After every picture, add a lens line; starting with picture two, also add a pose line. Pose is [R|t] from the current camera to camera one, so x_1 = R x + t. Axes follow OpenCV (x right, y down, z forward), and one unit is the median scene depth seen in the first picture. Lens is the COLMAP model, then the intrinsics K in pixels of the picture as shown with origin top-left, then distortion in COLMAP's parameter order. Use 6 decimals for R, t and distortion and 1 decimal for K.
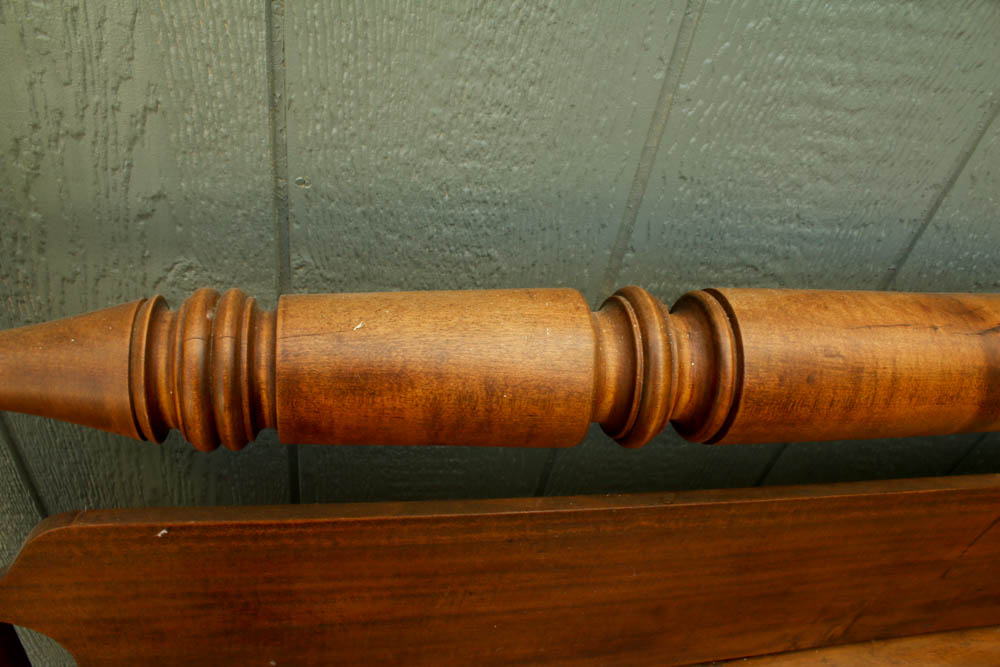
lens RADIAL K [[812.5, 0, 499.8], [0, 812.5, 351.6], [0, 0, 1]] dist [-0.098630, 0.006014]
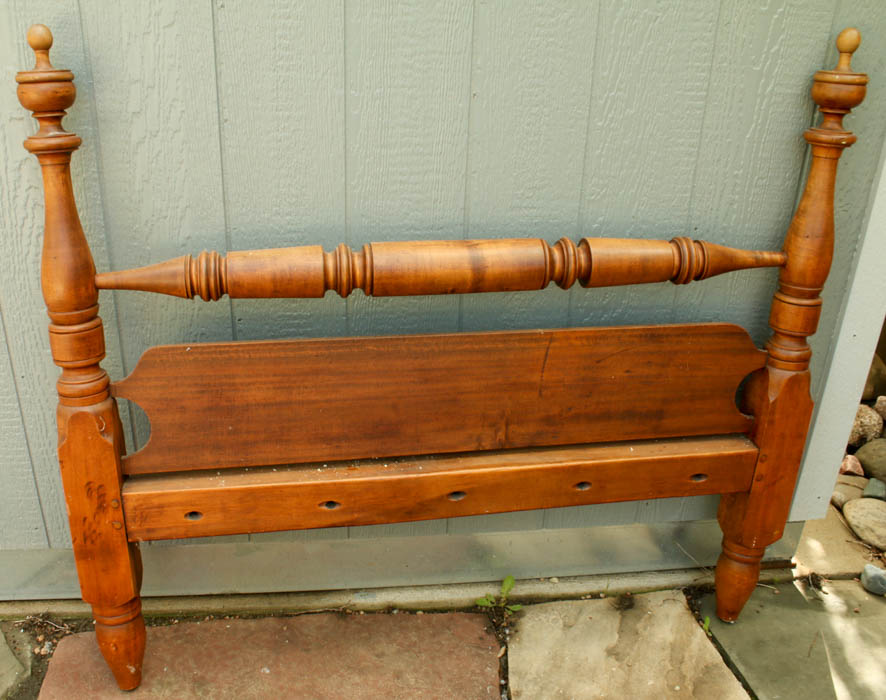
lens RADIAL K [[834.1, 0, 373.1], [0, 834.1, 350.2], [0, 0, 1]] dist [-0.189351, 0.128669]
pose [[0.990048, -0.109593, -0.088290, 0.450897], [0.076015, 0.944405, -0.319875, 1.140356], [0.118438, 0.309980, 0.943337, -1.577622]]
